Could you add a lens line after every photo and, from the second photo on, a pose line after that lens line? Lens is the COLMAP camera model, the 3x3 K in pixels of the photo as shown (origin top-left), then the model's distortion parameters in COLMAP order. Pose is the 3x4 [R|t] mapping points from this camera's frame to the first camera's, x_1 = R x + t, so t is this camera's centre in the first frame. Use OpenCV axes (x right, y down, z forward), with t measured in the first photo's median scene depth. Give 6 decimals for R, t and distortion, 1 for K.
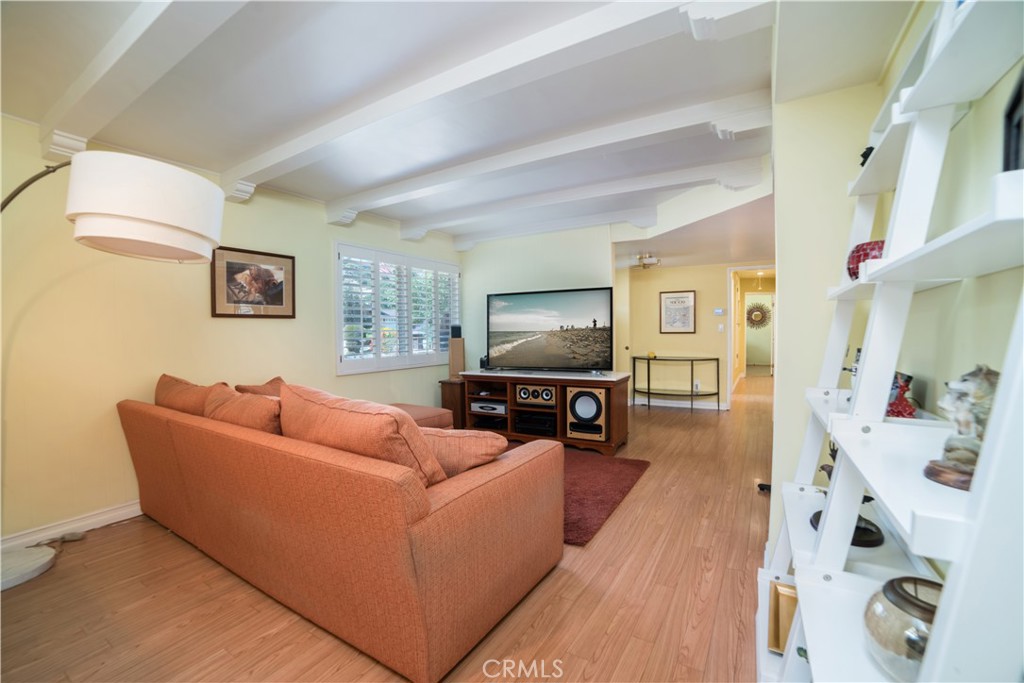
lens RADIAL K [[434.1, 0, 515.5], [0, 434.1, 347.8], [0, 0, 1]] dist [-0.085809, 0.028903]
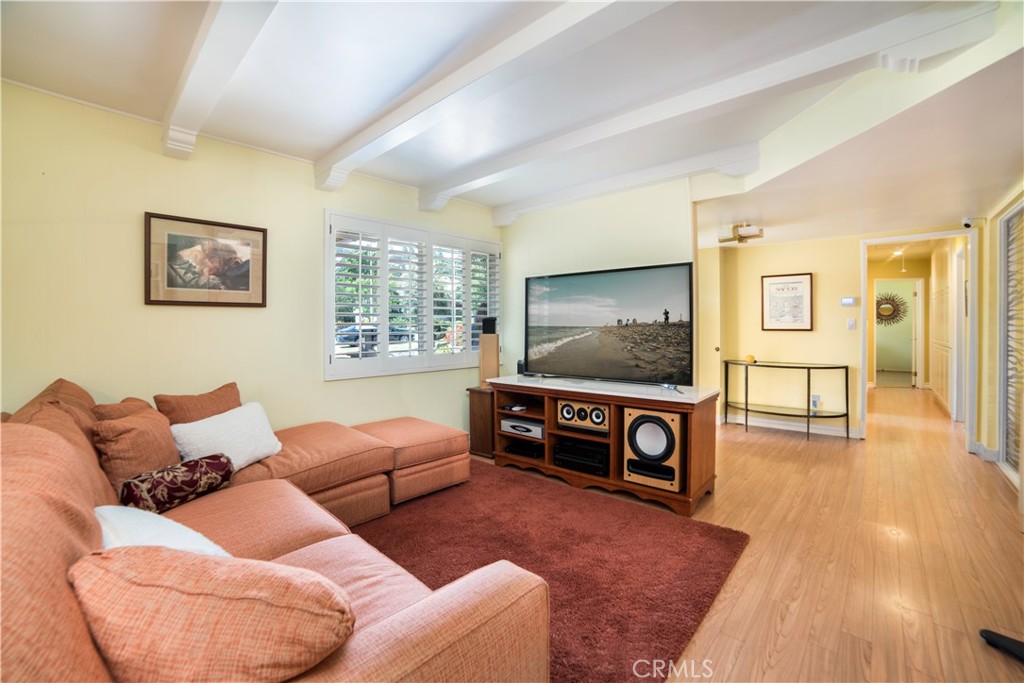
lens RADIAL K [[447.9, 0, 523.4], [0, 447.9, 326.4], [0, 0, 1]] dist [-0.107990, 0.046811]
pose [[0.985829, 0.009131, -0.167505, 0.076323], [-0.014947, 0.999327, -0.033490, -0.013274], [0.167086, 0.035519, 0.985302, 0.266413]]
